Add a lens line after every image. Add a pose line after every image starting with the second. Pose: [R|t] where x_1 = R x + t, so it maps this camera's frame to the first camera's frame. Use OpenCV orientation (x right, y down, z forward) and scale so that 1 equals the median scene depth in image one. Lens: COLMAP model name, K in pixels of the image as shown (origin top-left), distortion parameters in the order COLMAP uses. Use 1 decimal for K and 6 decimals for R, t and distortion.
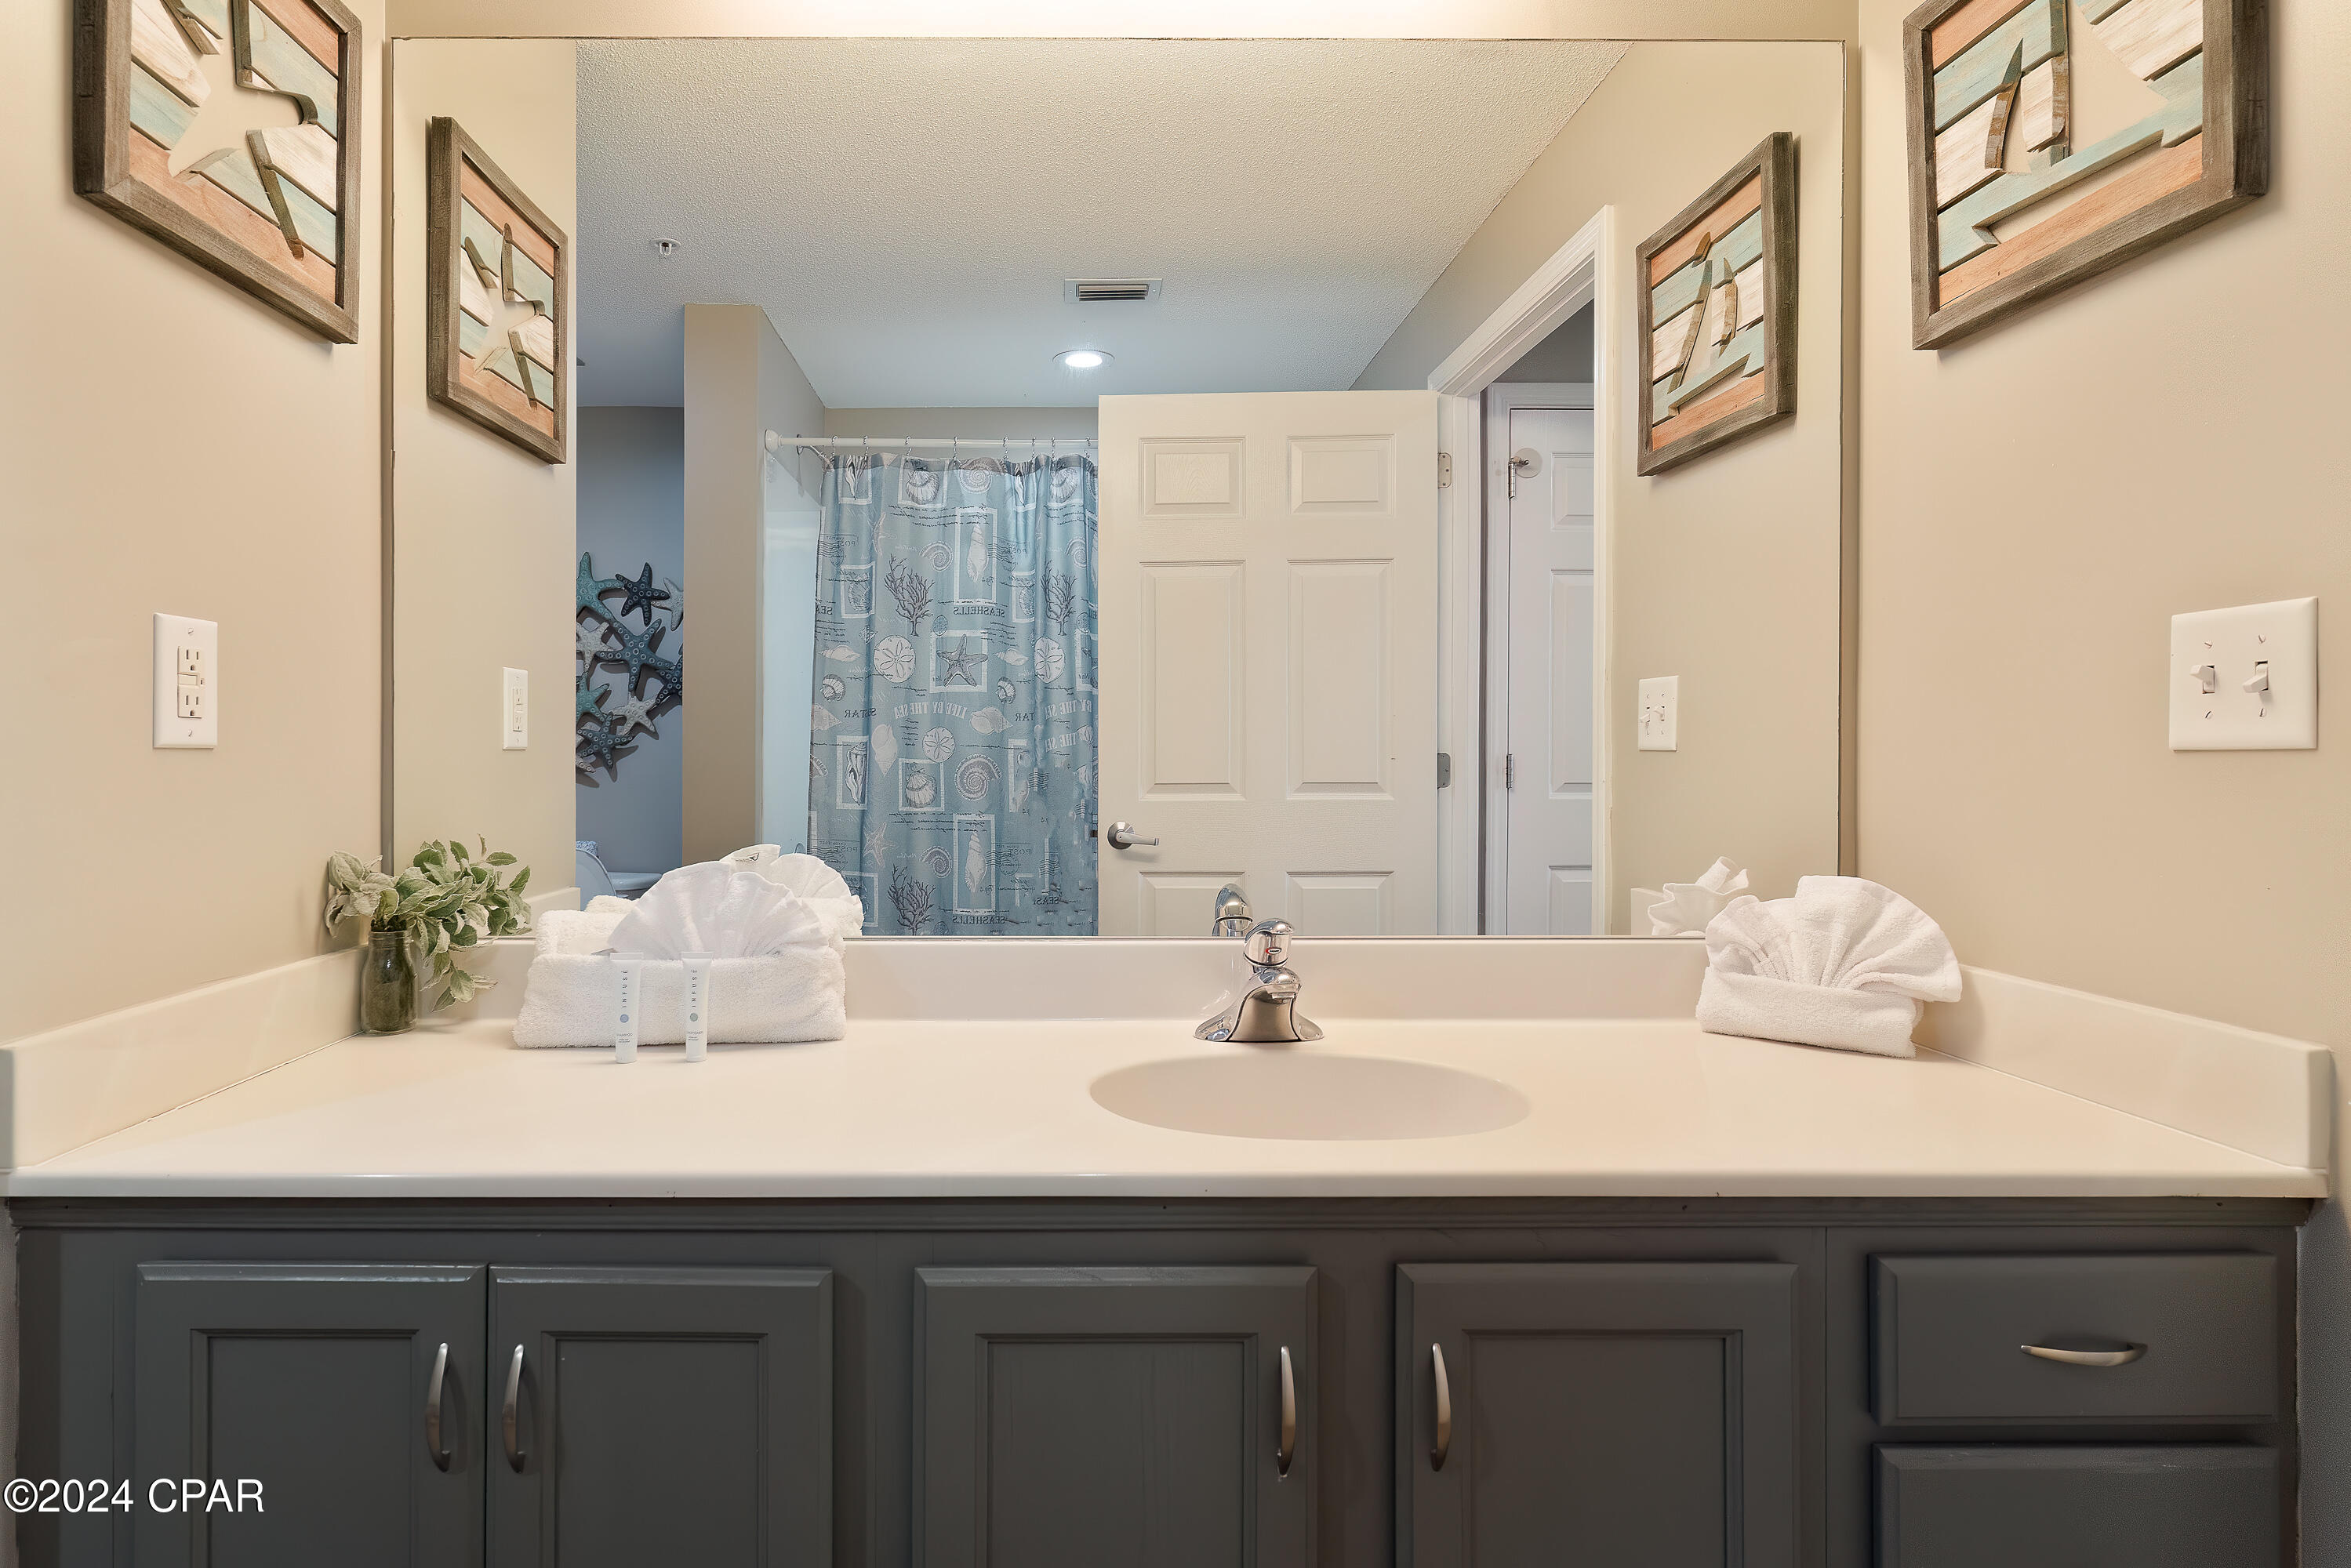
lens RADIAL K [[1175.1, 0, 1175.5], [0, 1175.1, 784.0], [0, 0, 1]] dist [-0.000851, -0.000099]
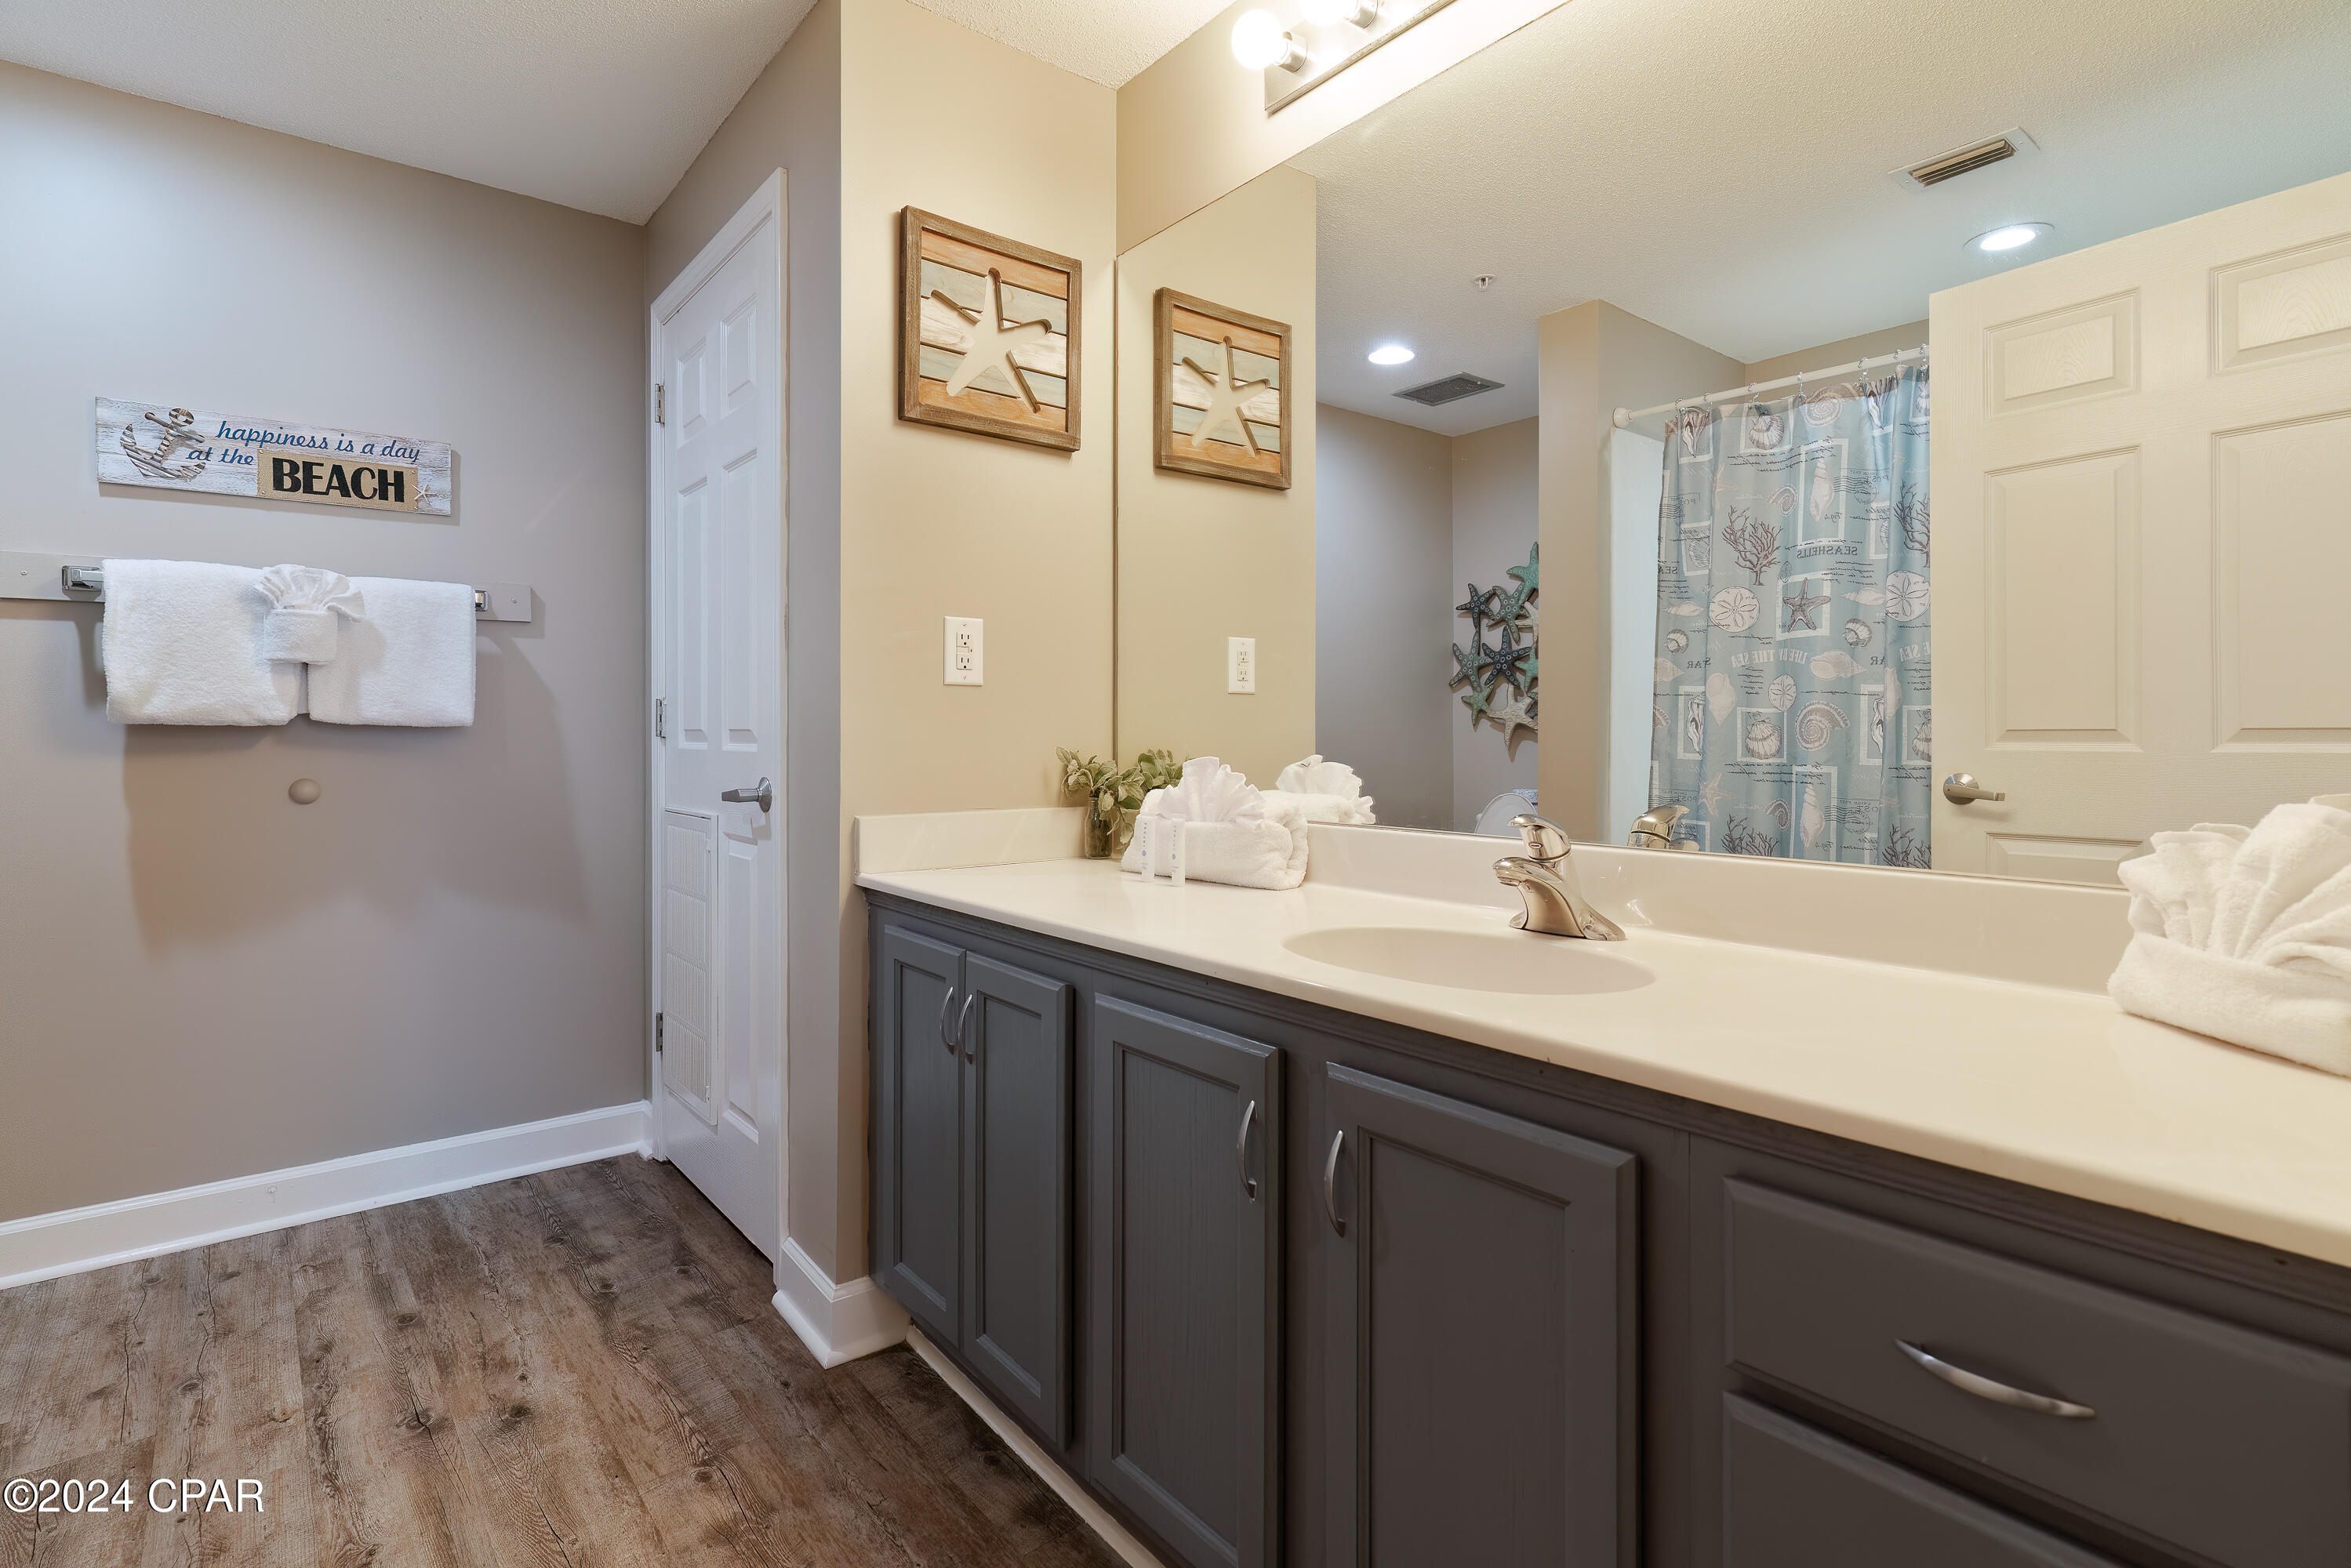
lens RADIAL K [[1122.2, 0, 1165.0], [0, 1122.2, 741.7], [0, 0, 1]] dist [0.002431, 0.000069]
pose [[0.626114, 0.005145, -0.779715, 0.205568], [-0.013185, 0.999905, -0.003990, 0.016719], [0.779620, 0.012778, 0.626122, 0.025894]]
